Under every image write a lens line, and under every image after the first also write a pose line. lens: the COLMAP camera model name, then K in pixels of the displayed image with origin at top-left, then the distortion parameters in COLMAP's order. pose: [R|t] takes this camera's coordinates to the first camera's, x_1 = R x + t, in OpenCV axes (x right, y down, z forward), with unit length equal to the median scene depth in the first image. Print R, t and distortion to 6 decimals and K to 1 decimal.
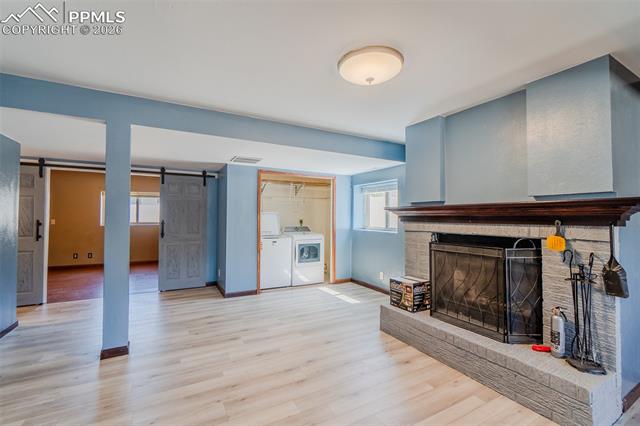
lens RADIAL K [[297.6, 0, 320.0], [0, 297.6, 213.0], [0, 0, 1]] dist [0.001302, 0.000091]
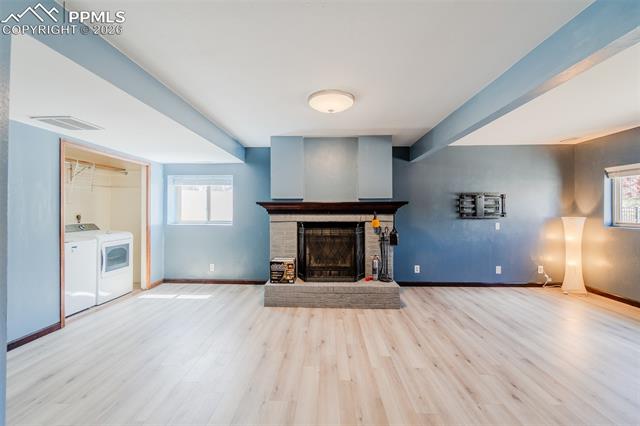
lens RADIAL K [[297.6, 0, 320.0], [0, 297.6, 213.0], [0, 0, 1]] dist [0.001302, 0.000091]
pose [[0.467151, -0.010903, 0.884110, -0.760170], [-0.009035, 0.999813, 0.017104, 0.001959], [-0.884131, -0.015978, 0.466965, 0.278483]]
